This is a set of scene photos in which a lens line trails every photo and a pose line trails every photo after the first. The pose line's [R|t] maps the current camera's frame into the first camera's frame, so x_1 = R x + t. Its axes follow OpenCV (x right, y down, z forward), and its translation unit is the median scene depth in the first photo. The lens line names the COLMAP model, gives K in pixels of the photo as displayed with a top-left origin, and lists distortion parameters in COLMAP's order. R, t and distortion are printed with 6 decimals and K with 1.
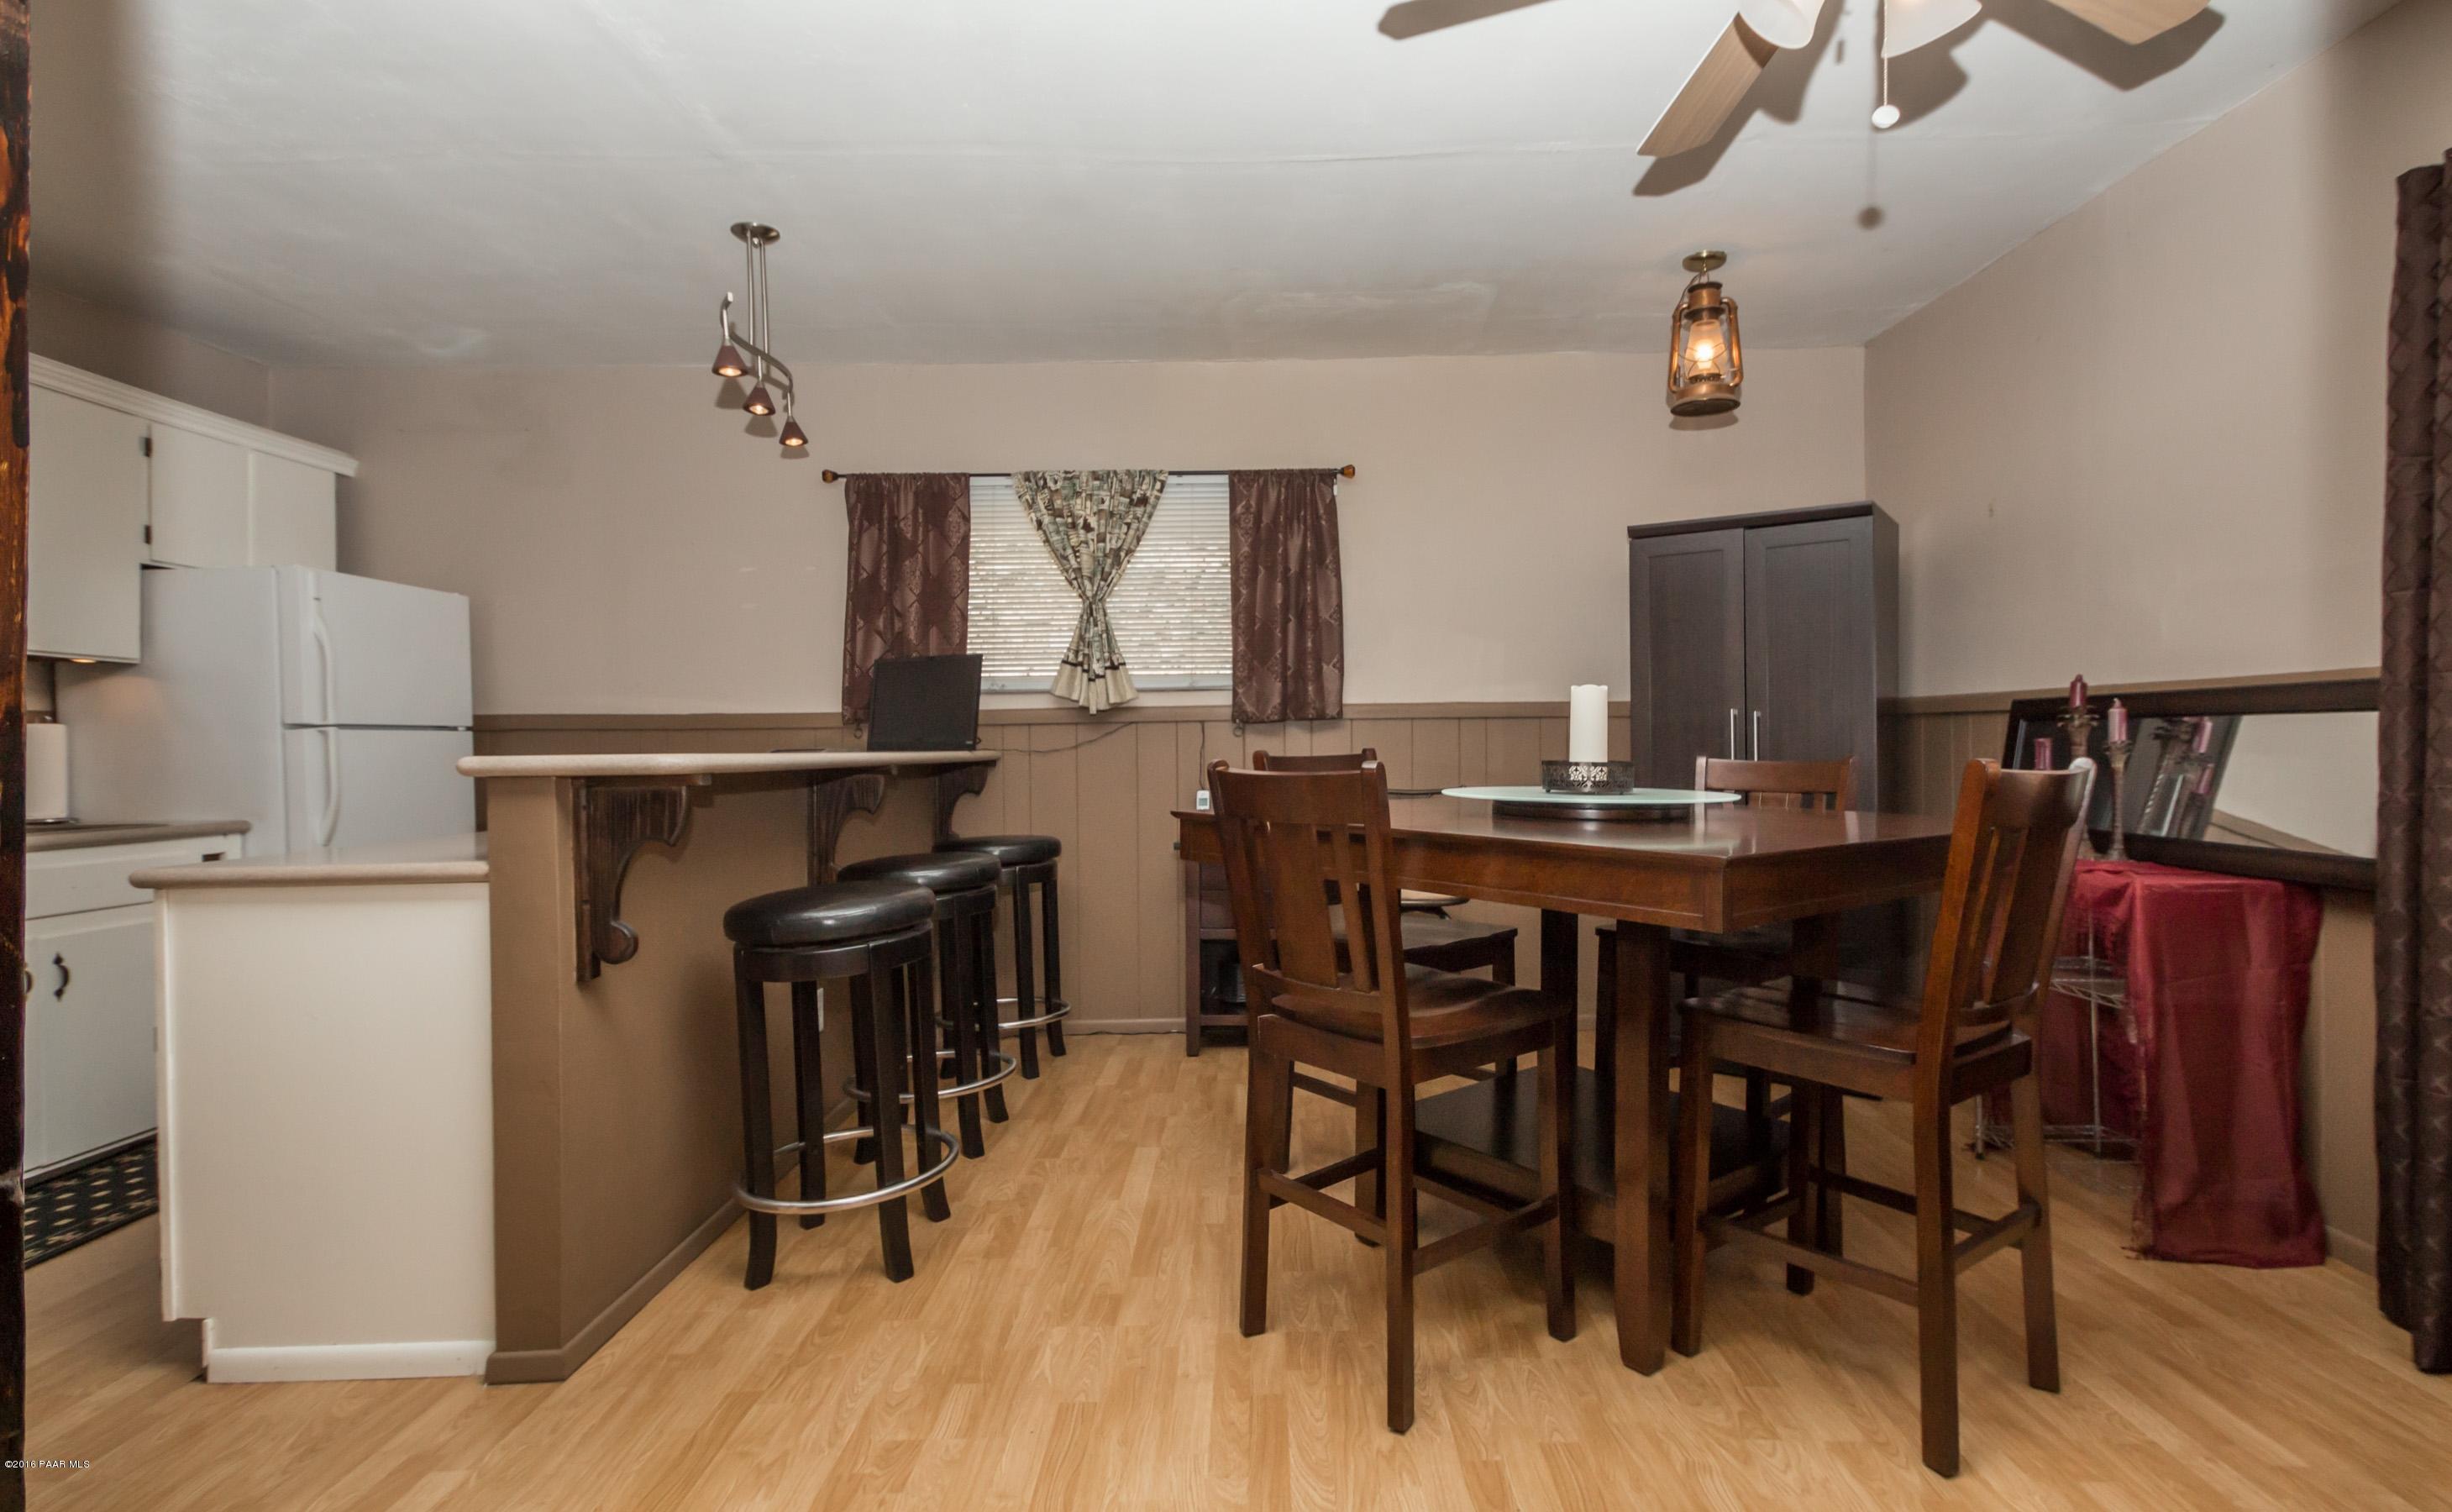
lens RADIAL K [[1157.0, 0, 1226.0], [0, 1157.0, 756.0], [0, 0, 1]] dist [0.022628, -0.000301]
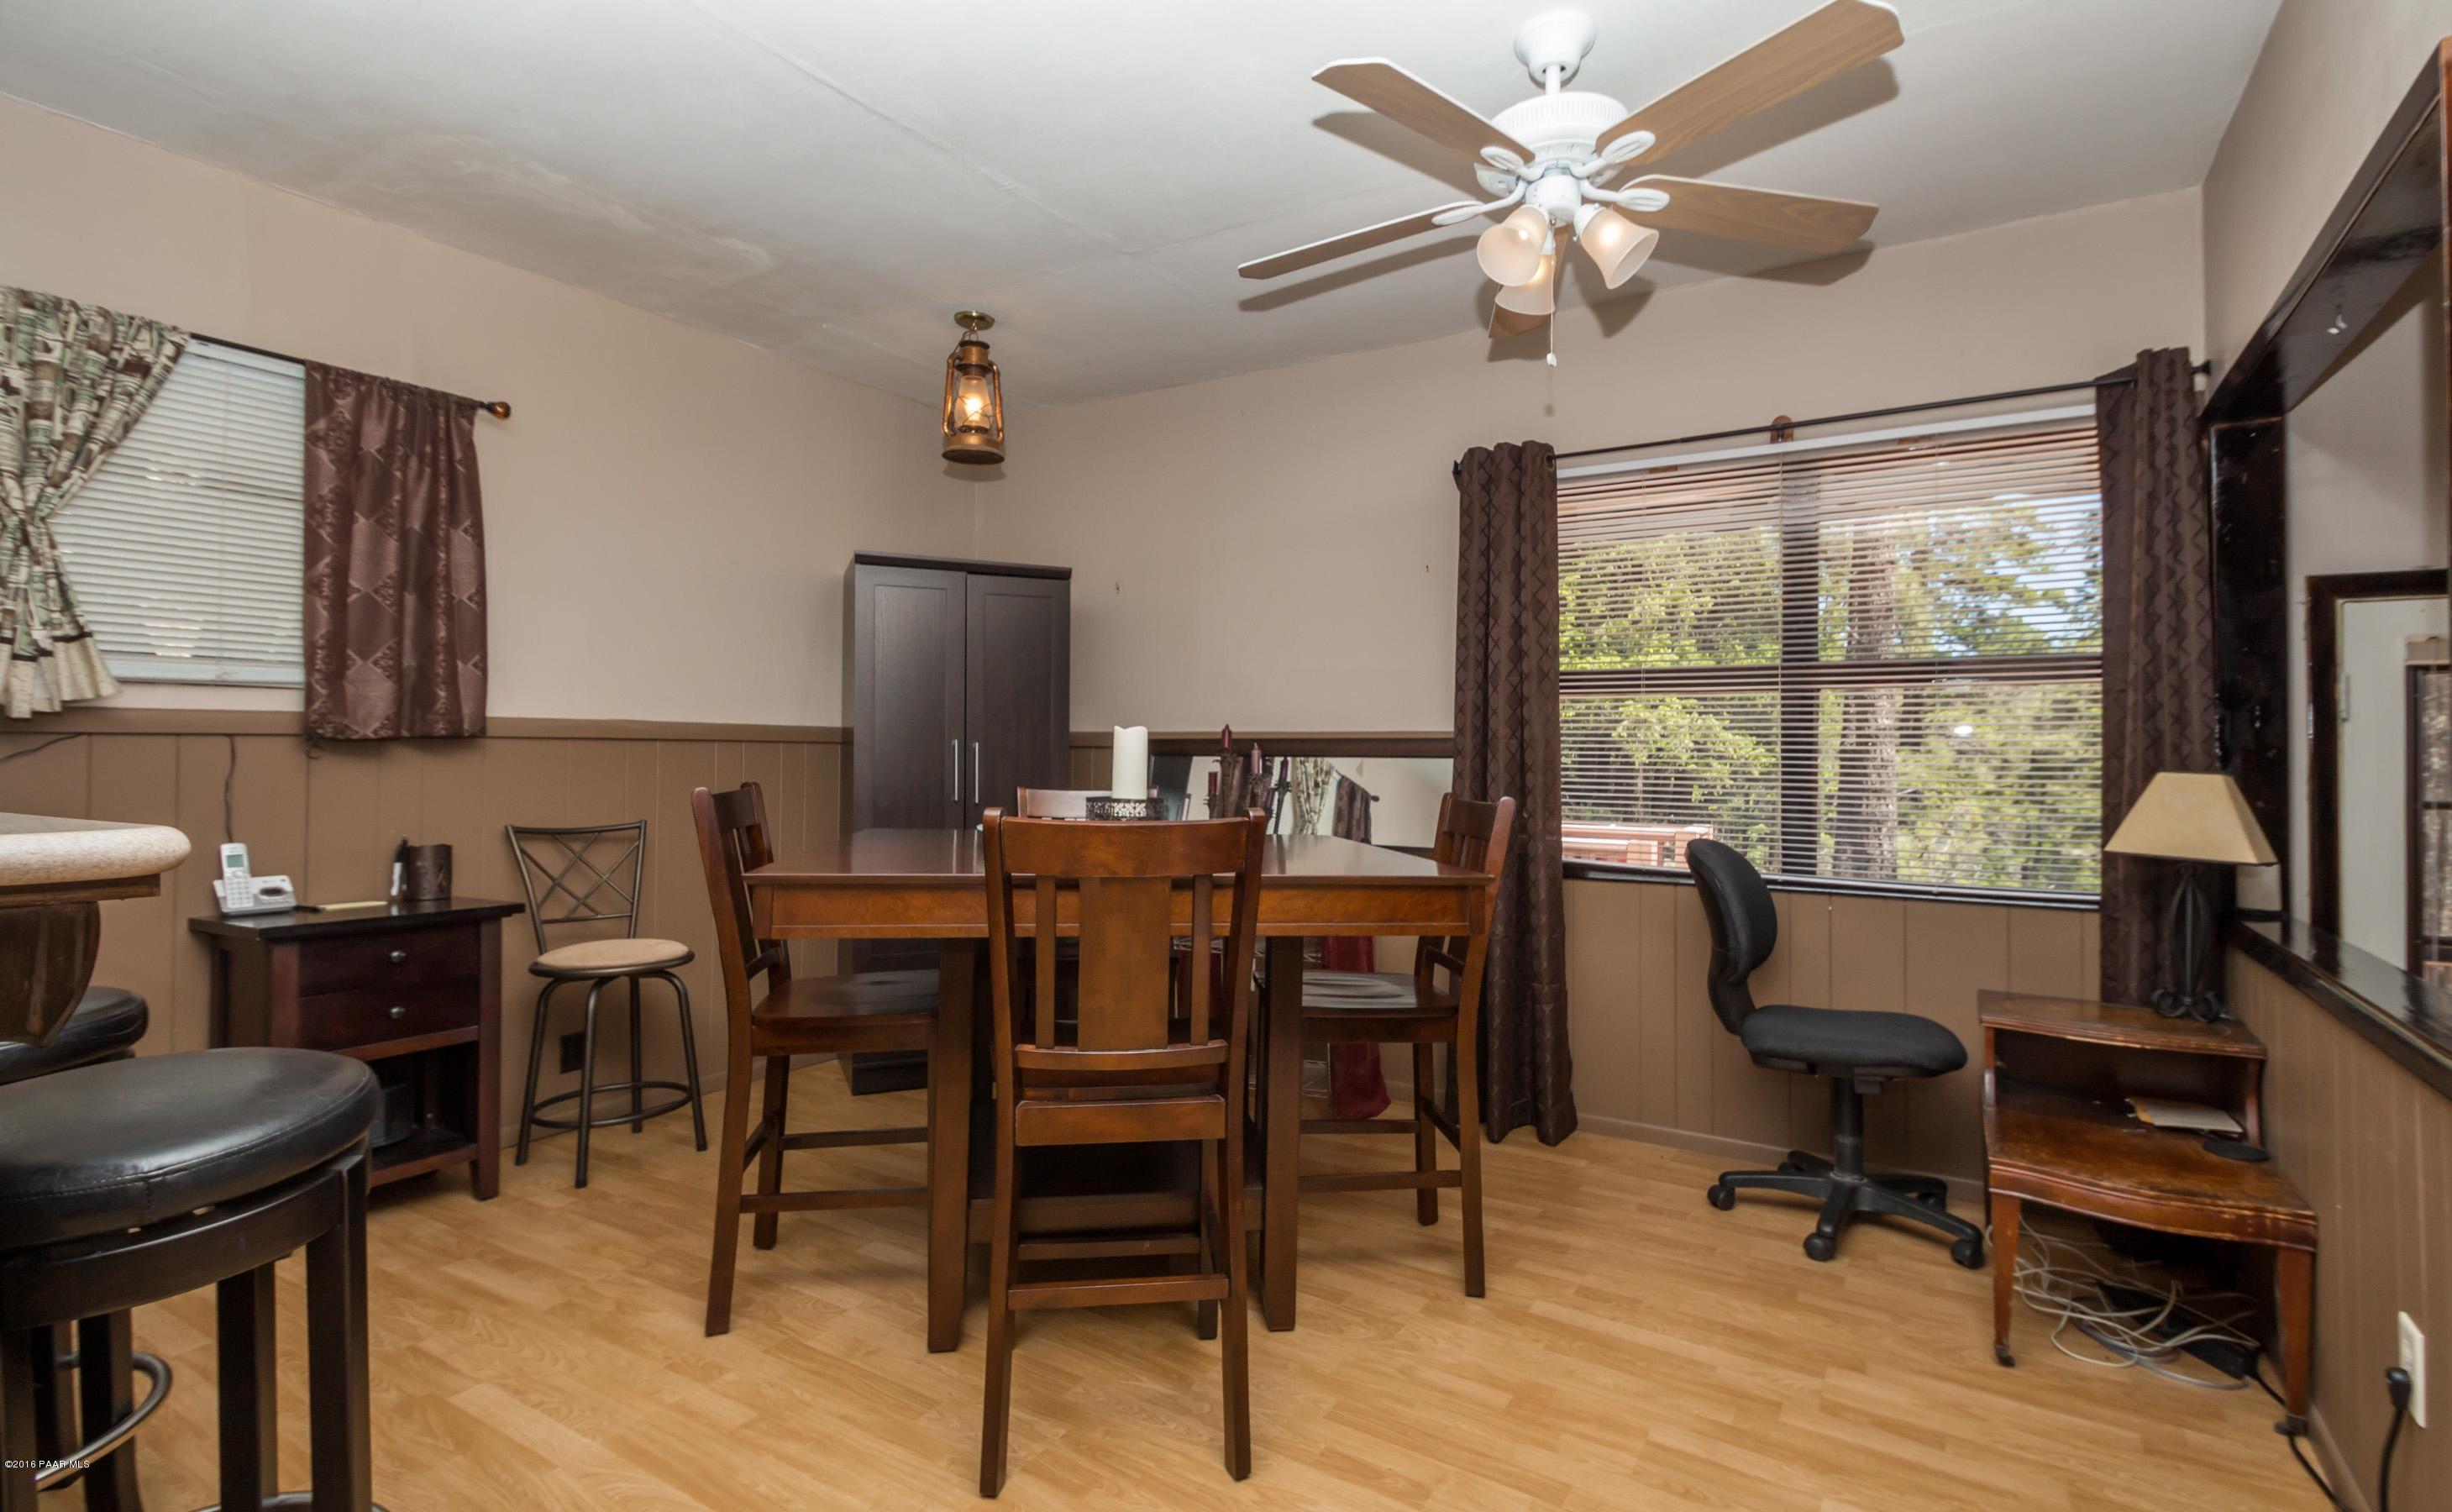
lens RADIAL K [[1171.3, 0, 1230.3], [0, 1171.3, 743.3], [0, 0, 1]] dist [0.003625, 0.000031]
pose [[0.515700, 0.017978, 0.856580, -0.301531], [-0.002392, 0.999806, -0.019544, -0.013930], [-0.856766, 0.008030, 0.515643, 0.198395]]
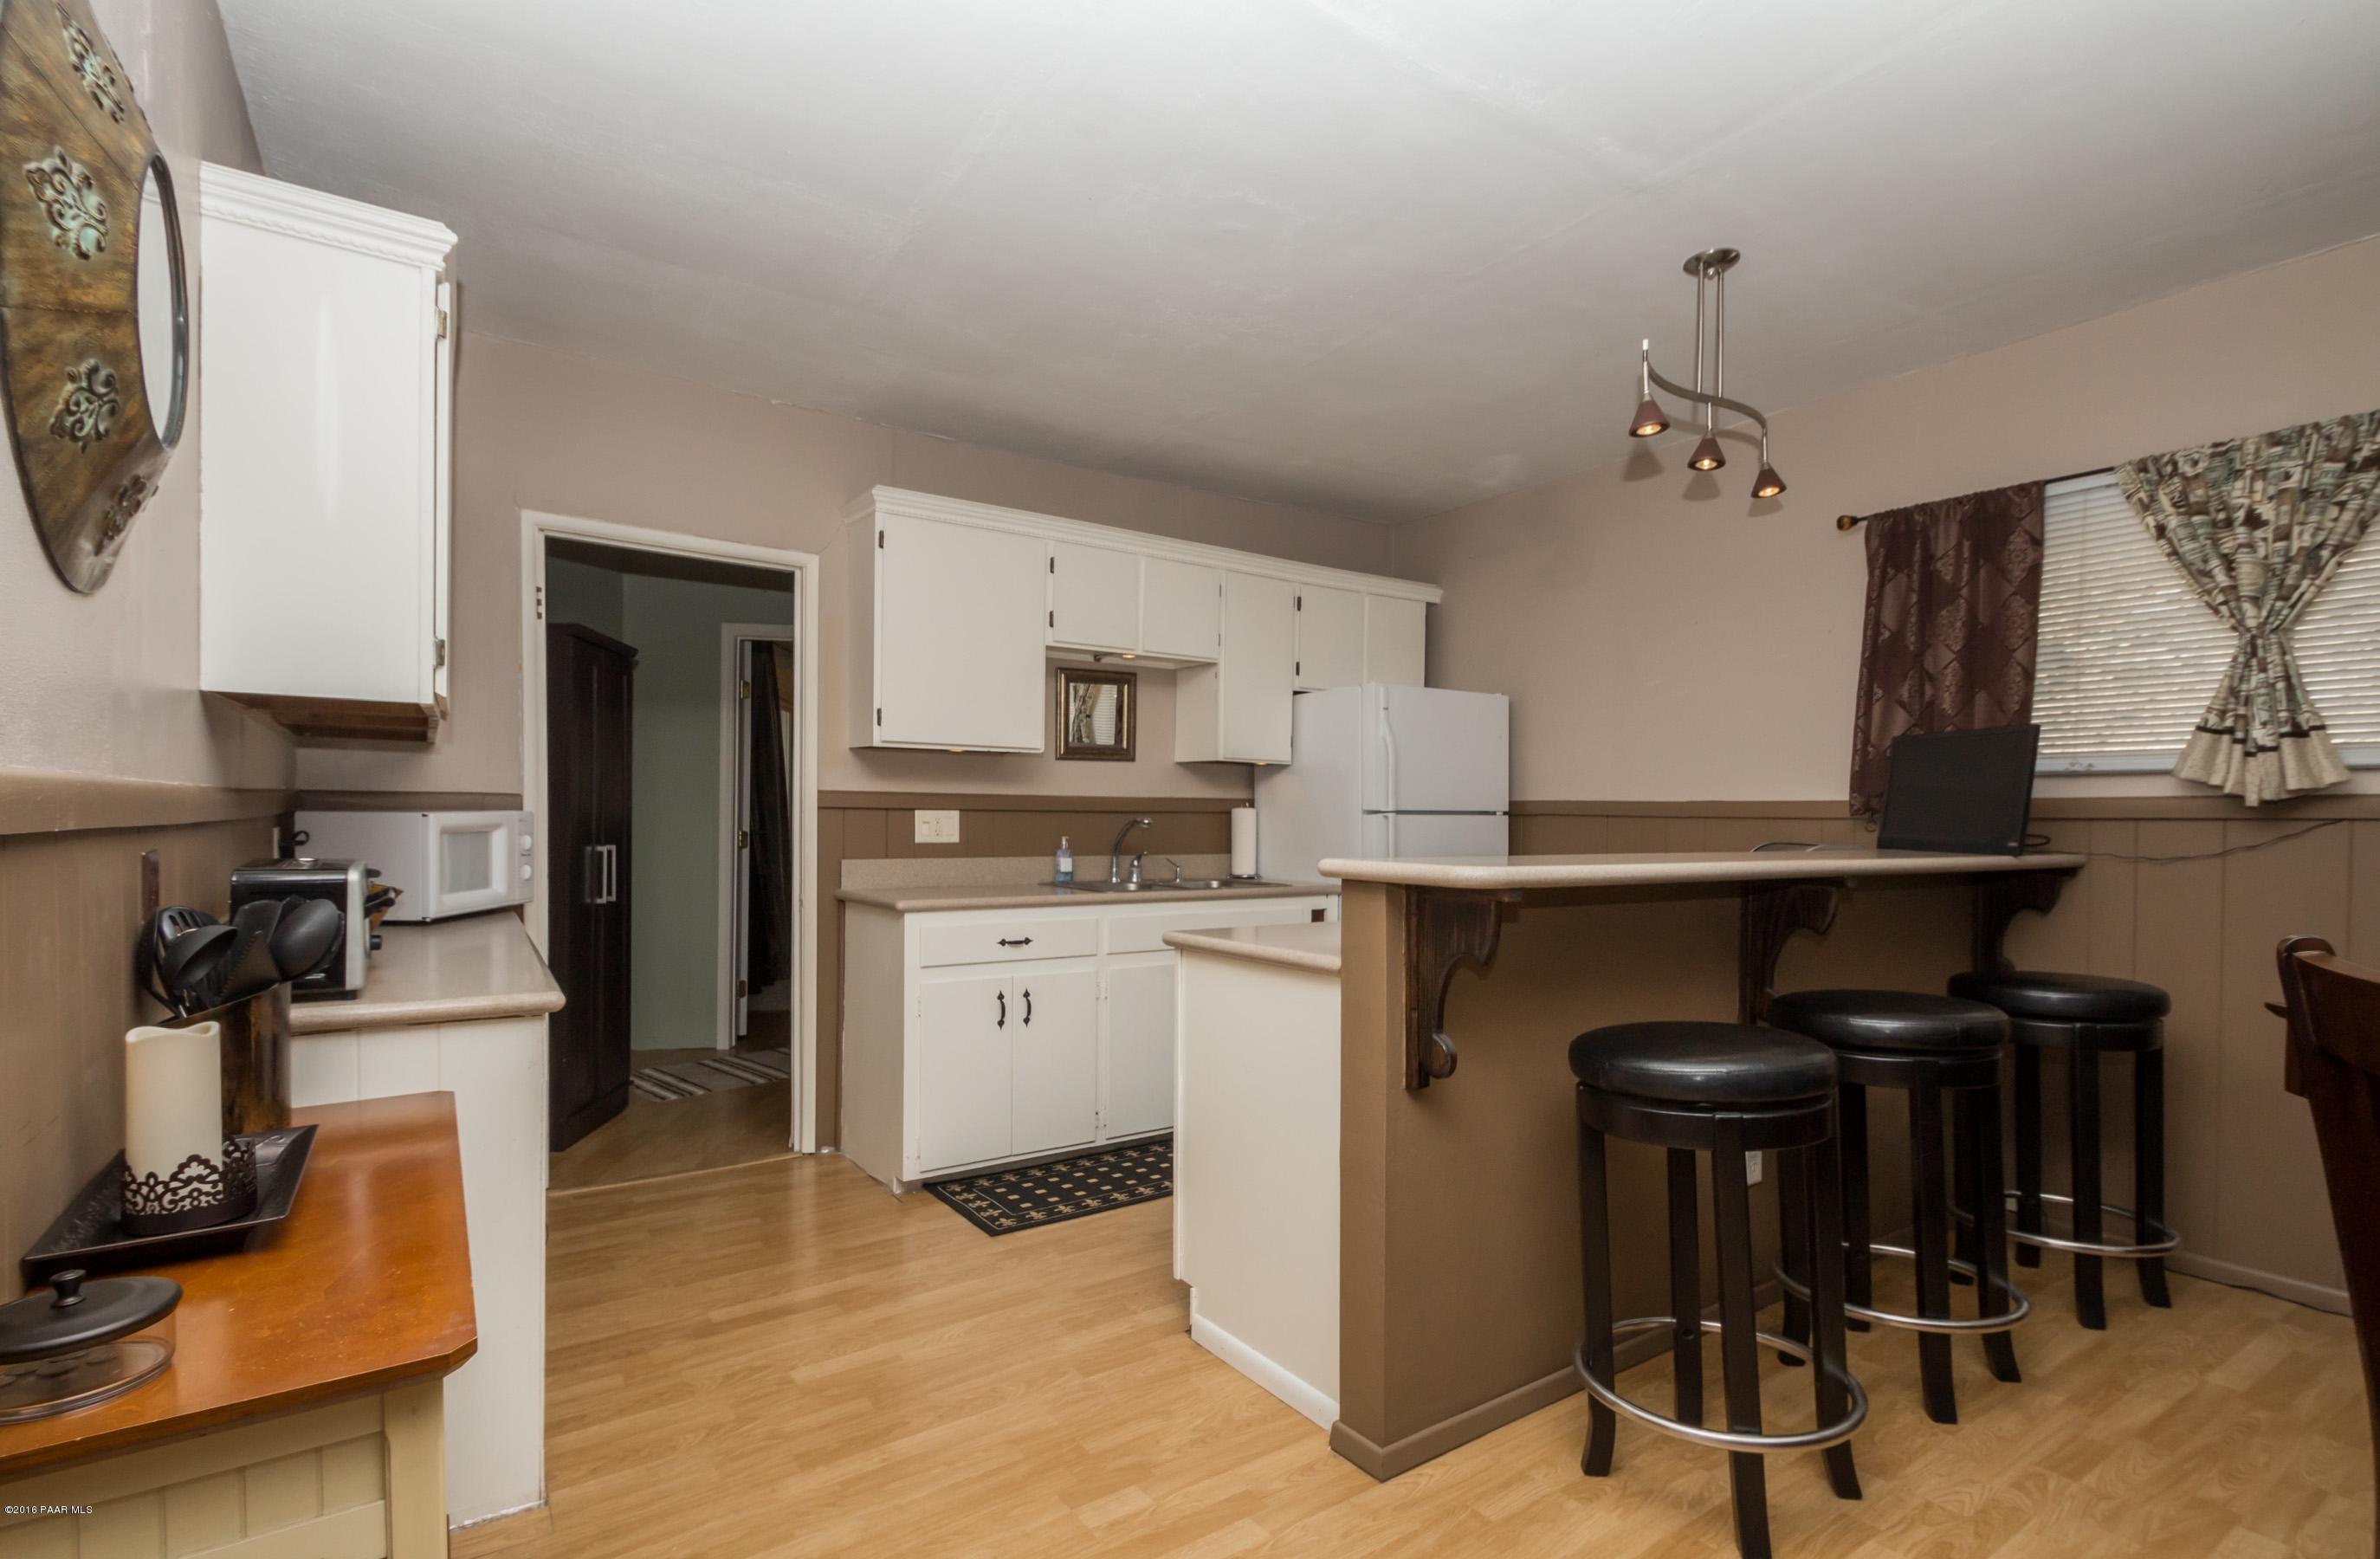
lens RADIAL K [[1107.1, 0, 1209.5], [0, 1107.1, 834.5], [0, 0, 1]] dist [0.021953, -0.010938]
pose [[0.588762, 0.030850, -0.807718, 0.049807], [-0.025198, 0.999486, 0.019808, -0.018071], [0.807914, 0.008691, 0.589237, 0.151508]]
